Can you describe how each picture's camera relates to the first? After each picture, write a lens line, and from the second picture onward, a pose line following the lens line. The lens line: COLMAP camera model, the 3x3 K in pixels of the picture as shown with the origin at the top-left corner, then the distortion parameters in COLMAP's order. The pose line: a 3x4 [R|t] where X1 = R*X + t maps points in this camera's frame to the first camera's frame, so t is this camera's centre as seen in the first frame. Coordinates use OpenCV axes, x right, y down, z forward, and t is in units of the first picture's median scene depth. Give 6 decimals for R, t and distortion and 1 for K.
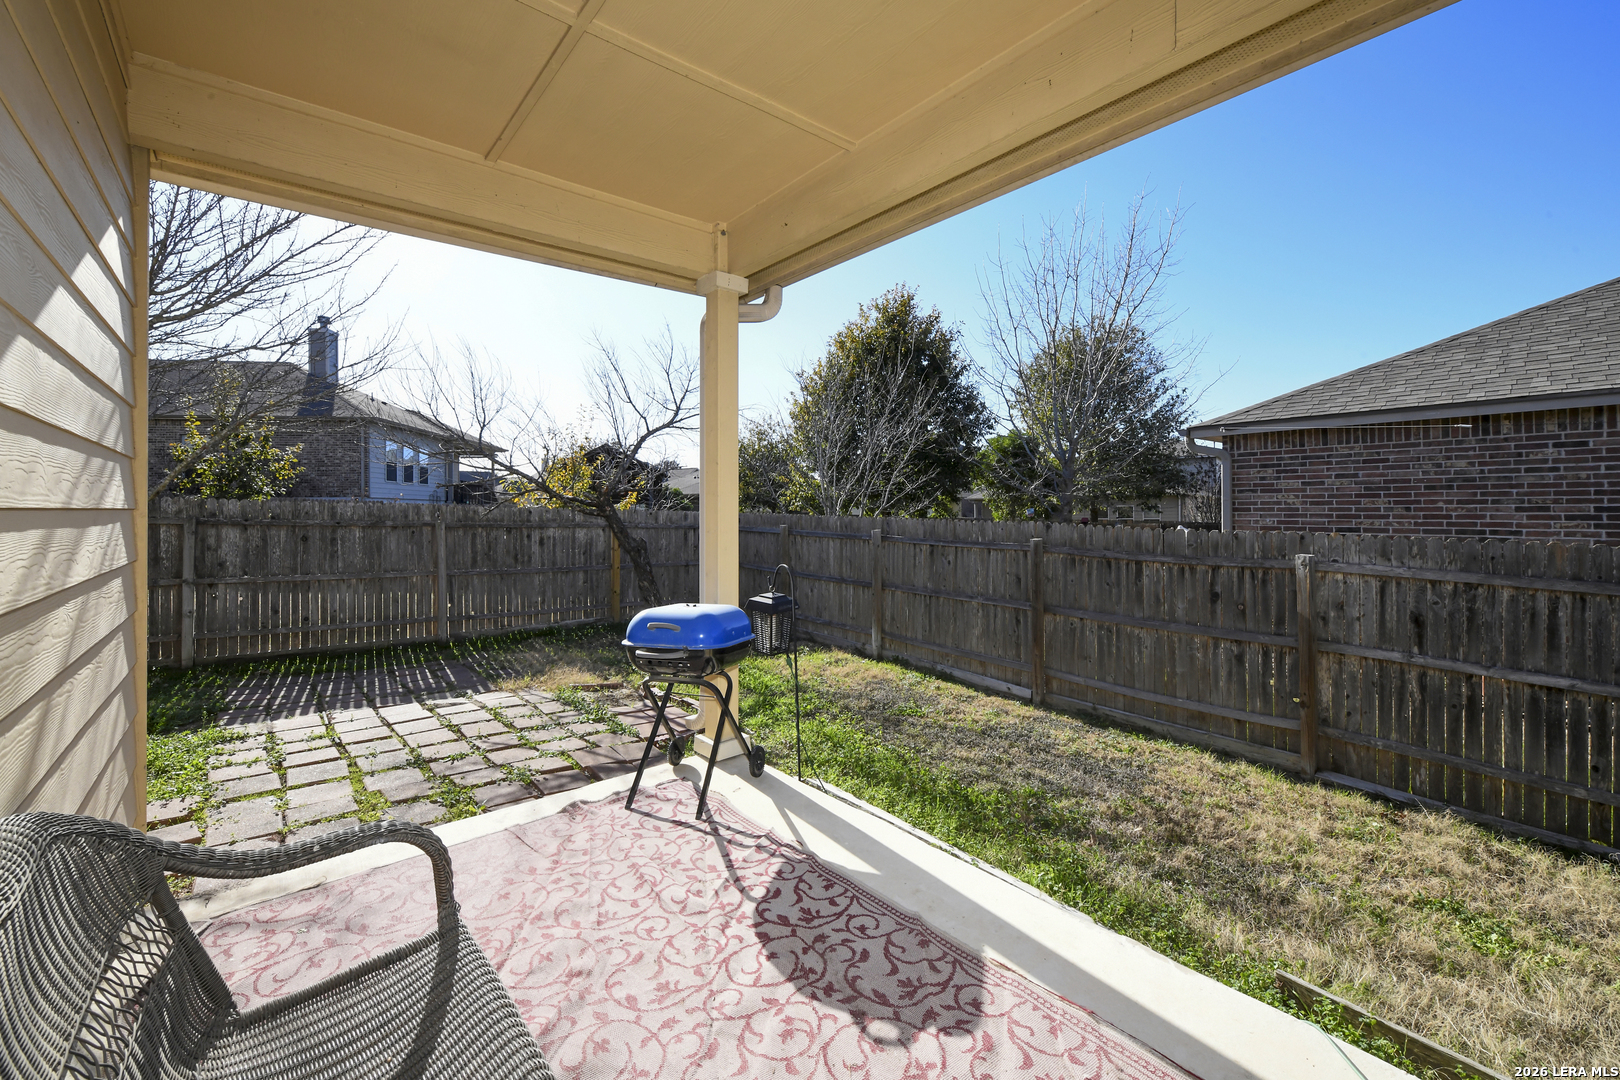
lens RADIAL K [[648.3, 0, 811.3], [0, 648.3, 509.7], [0, 0, 1]] dist [-0.001750, 0.000331]
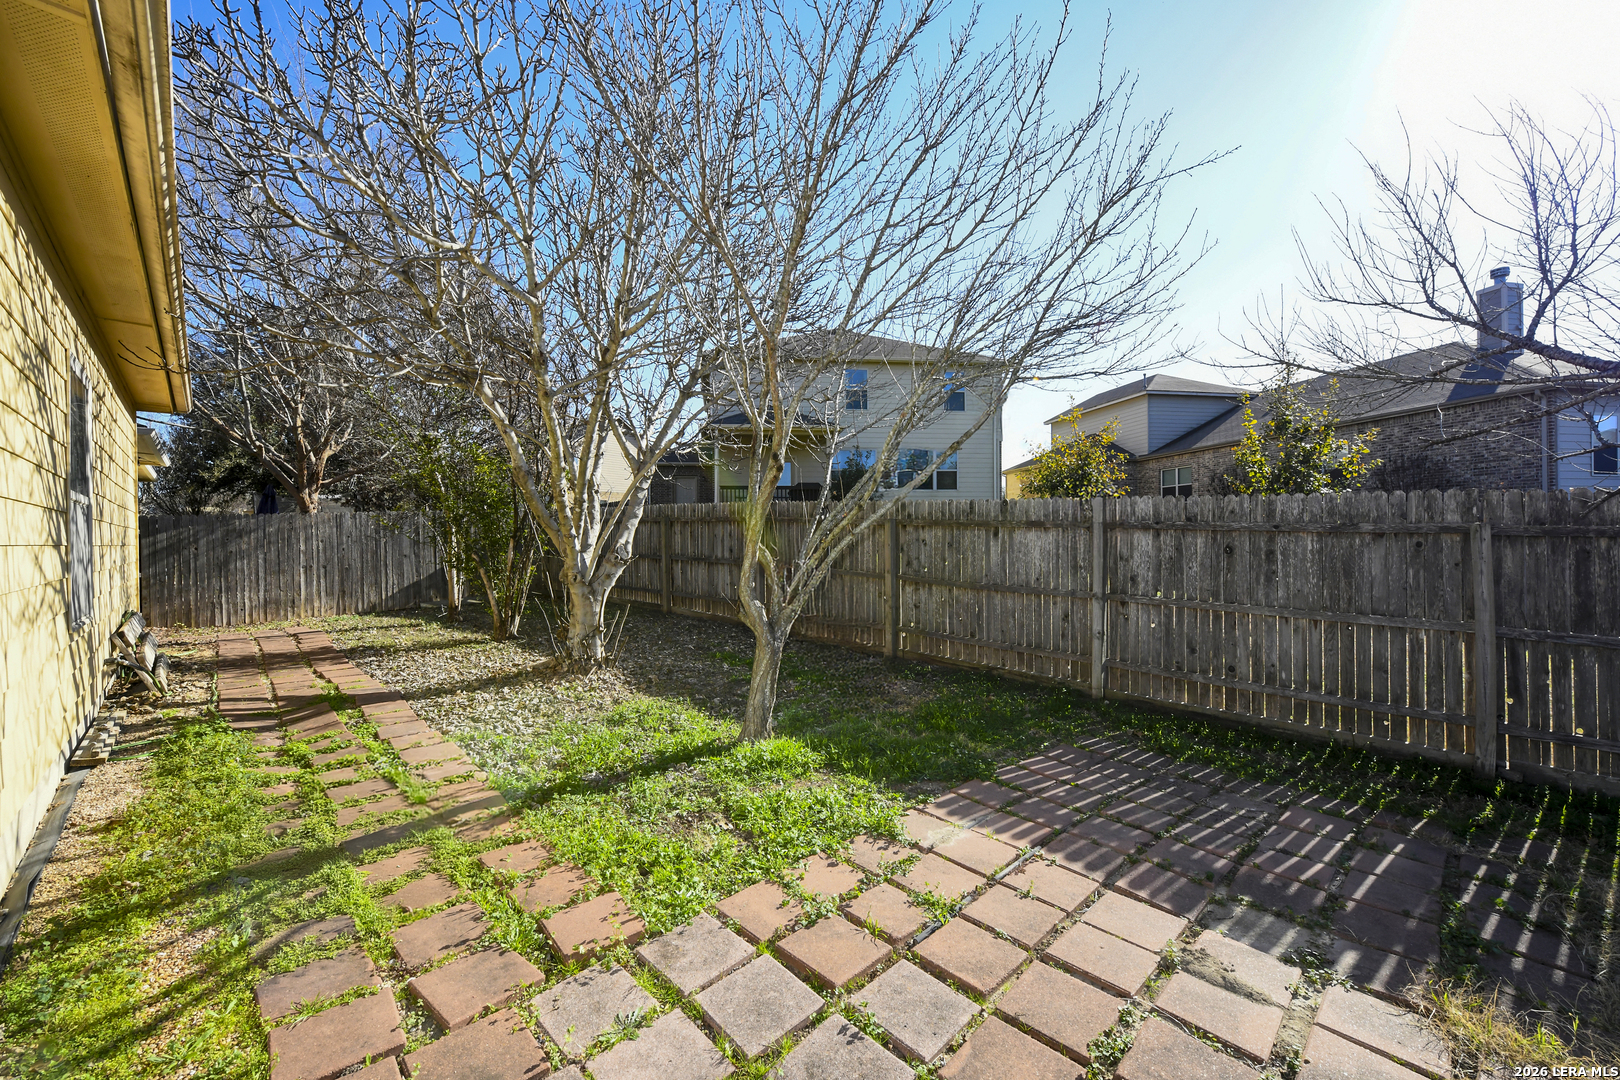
lens RADIAL K [[648.3, 0, 815.8], [0, 648.3, 537.4], [0, 0, 1]] dist [-0.001750, 0.000331]
pose [[0.061198, 0.008210, -0.998092, -0.150796], [0.007601, 0.999933, 0.008691, 0.025045], [0.998097, -0.008119, 0.061131, 0.584952]]
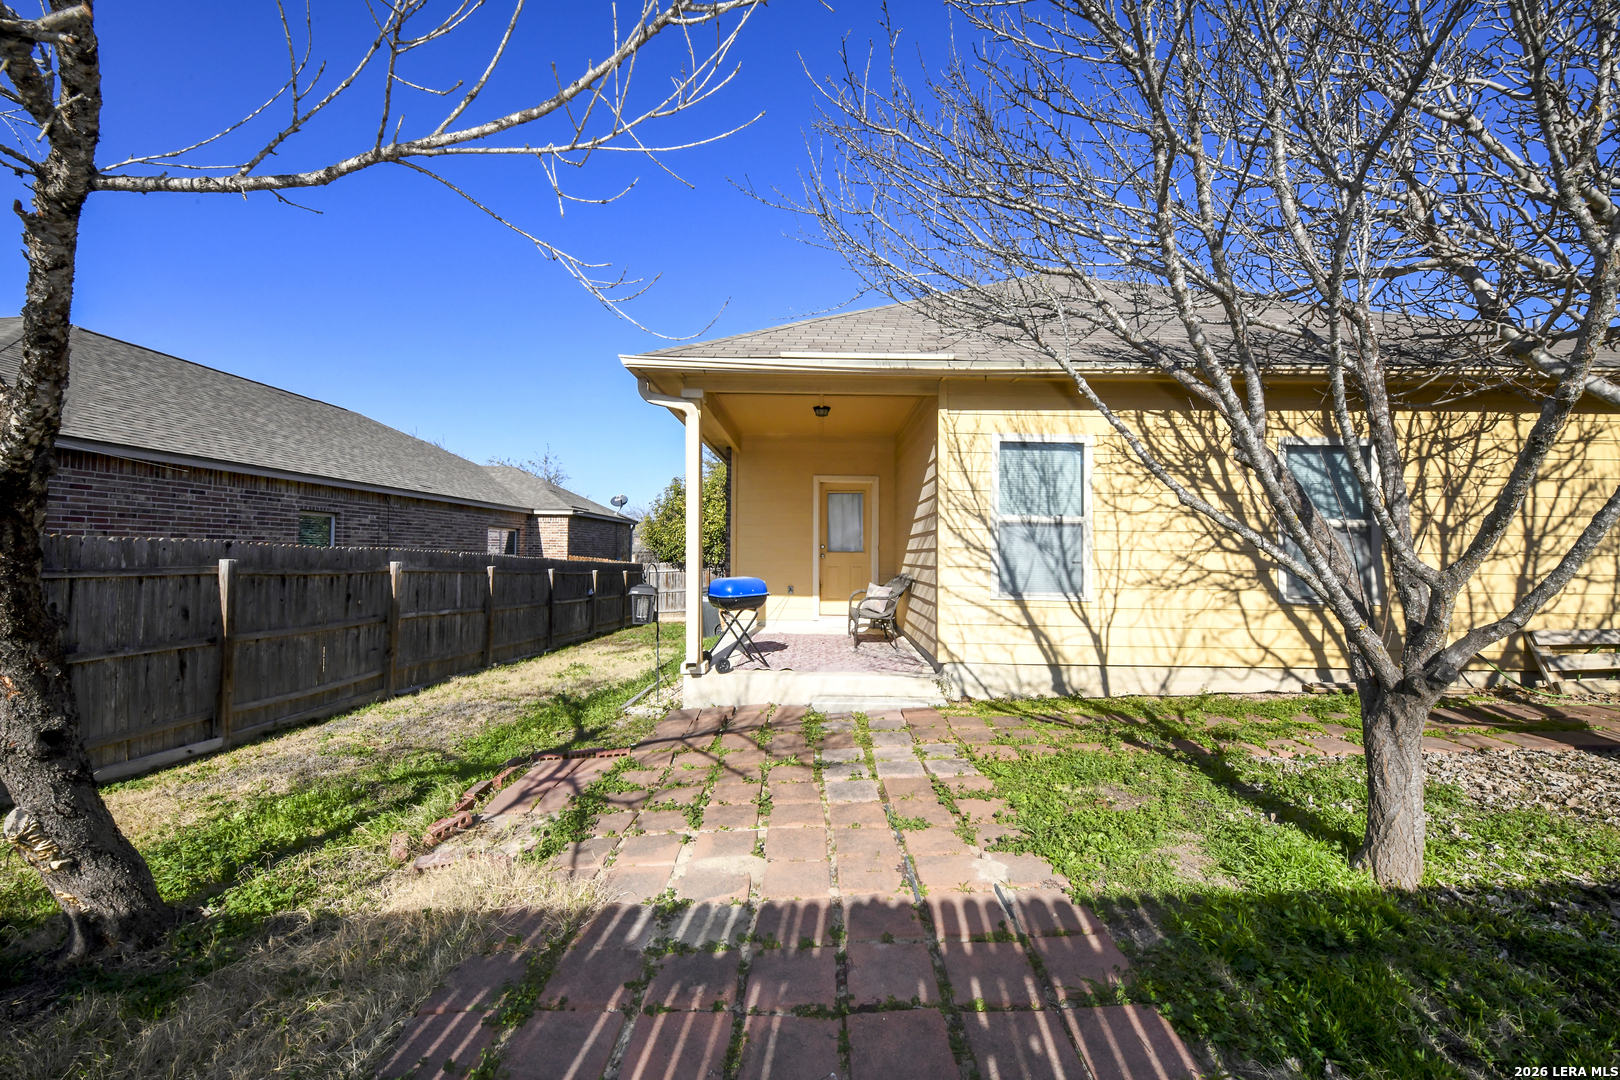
lens RADIAL K [[648.3, 0, 810.1], [0, 648.3, 545.1], [0, 0, 1]] dist [-0.001750, 0.000331]
pose [[-0.756462, 0.007802, 0.653991, -0.762946], [-0.003046, 0.999876, -0.015451, 0.034440], [-0.654031, -0.013680, -0.756344, 1.079434]]
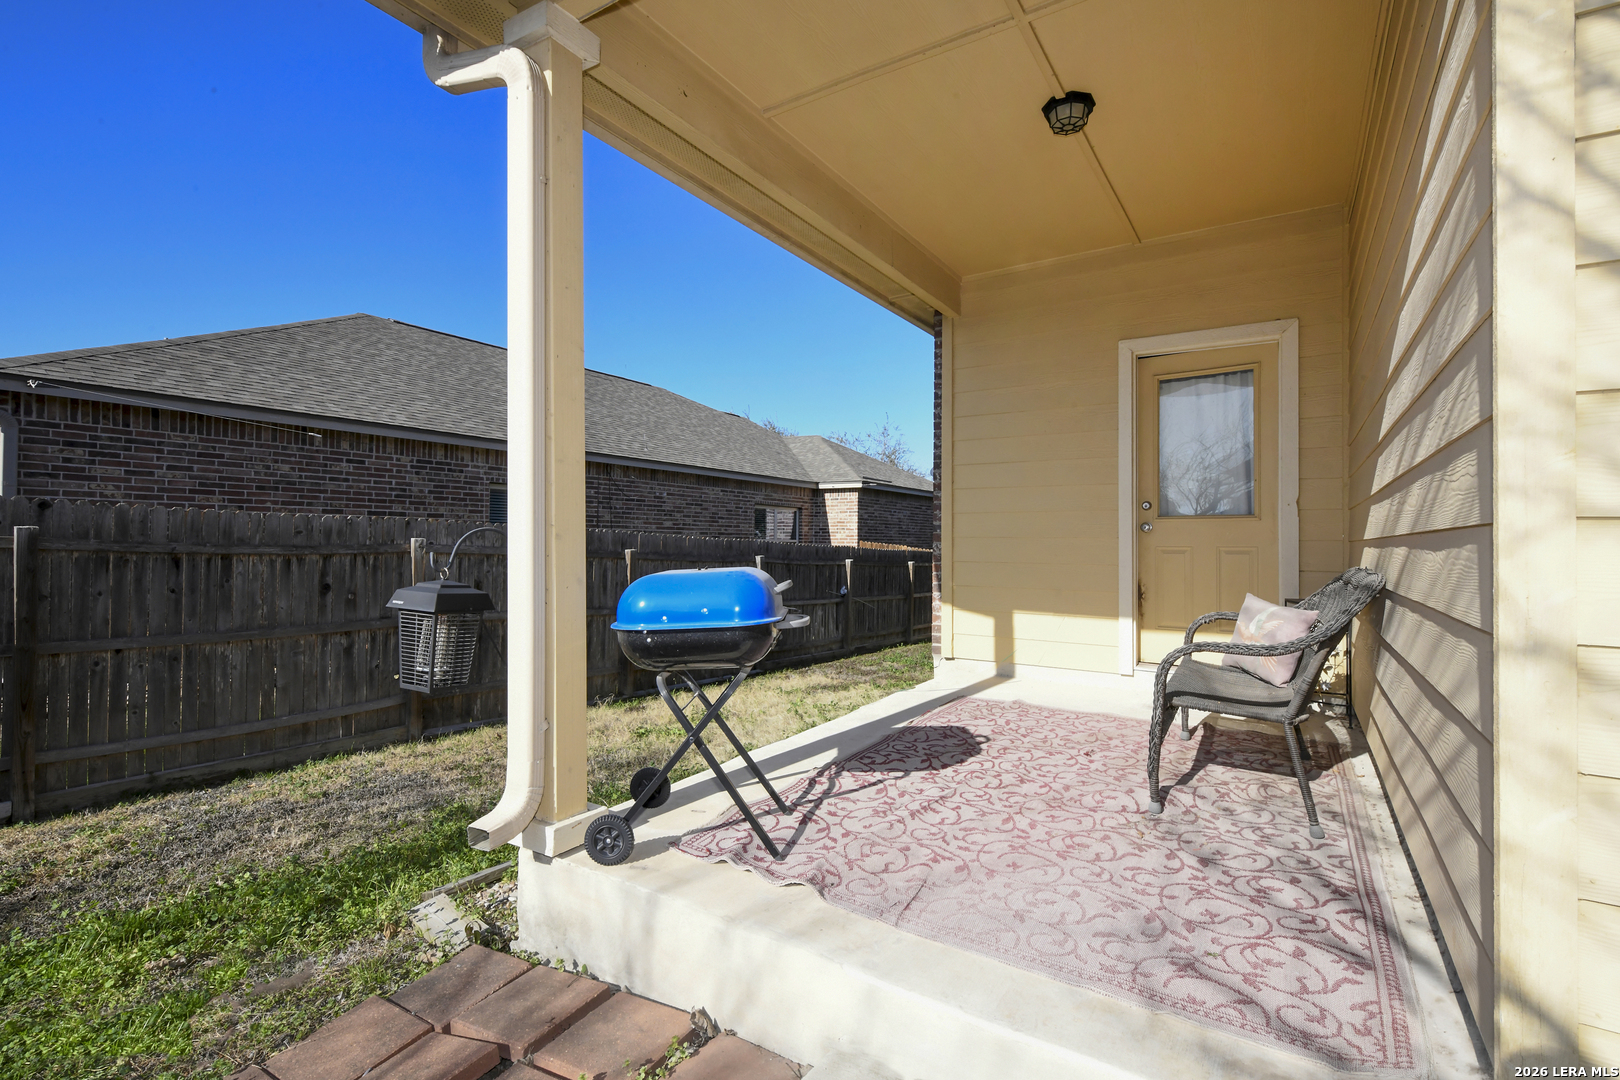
lens RADIAL K [[740.2, 0, 811.1], [0, 740.2, 538.1], [0, 0, 1]] dist [0.006513, 0.000066]
pose [[-0.289726, 0.008840, 0.957069, -0.439332], [-0.004328, 0.999935, -0.010546, 0.055472], [-0.957100, -0.007198, -0.289669, 0.505096]]
